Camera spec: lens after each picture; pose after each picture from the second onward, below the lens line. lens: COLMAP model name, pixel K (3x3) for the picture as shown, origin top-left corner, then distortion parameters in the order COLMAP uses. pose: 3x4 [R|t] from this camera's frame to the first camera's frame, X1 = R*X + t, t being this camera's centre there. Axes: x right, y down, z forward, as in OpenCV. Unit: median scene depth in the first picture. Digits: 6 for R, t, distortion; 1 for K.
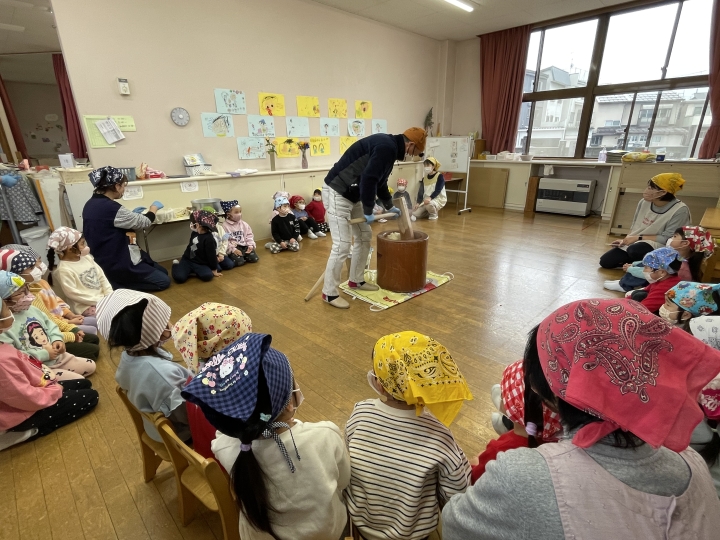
lens RADIAL K [[363.5, 0, 360.0], [0, 363.5, 270.0], [0, 0, 1]] dist [-0.000356, -0.000036]
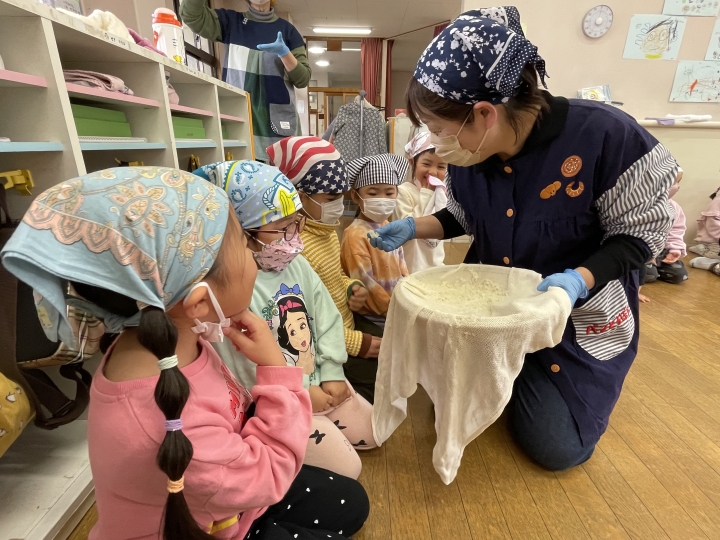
lens RADIAL K [[363.5, 0, 360.0], [0, 363.5, 270.0], [0, 0, 1]] dist [-0.000356, -0.000036]
pose [[0.693673, 0.252104, -0.674731, -0.559484], [-0.256687, 0.961769, 0.095459, 0.055854], [0.673001, 0.106977, 0.731865, 0.723998]]
